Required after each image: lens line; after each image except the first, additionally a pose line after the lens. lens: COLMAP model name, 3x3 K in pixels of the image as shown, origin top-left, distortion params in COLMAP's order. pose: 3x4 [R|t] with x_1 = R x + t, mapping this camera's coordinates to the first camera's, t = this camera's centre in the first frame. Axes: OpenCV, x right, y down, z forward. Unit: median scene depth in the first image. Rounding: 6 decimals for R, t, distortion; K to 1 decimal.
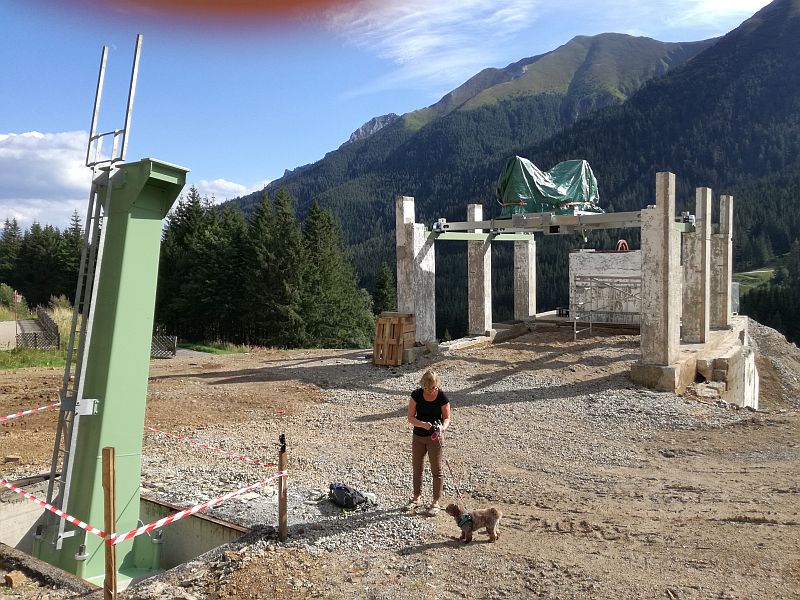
lens RADIAL K [[662.0, 0, 400.0], [0, 662.0, 300.0], [0, 0, 1]] dist [0.139434, -0.270164]
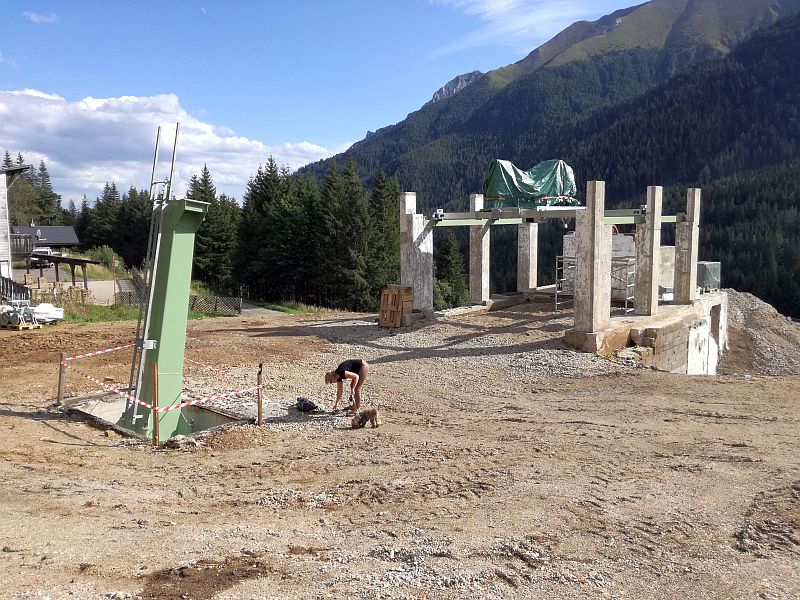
lens RADIAL K [[662.0, 0, 400.0], [0, 662.0, 300.0], [0, 0, 1]] dist [0.139434, -0.270164]
pose [[0.992725, 0.023107, -0.118164, 0.137641], [-0.016459, 0.998242, 0.056932, -0.023480], [0.119272, -0.054573, 0.991361, -0.231239]]
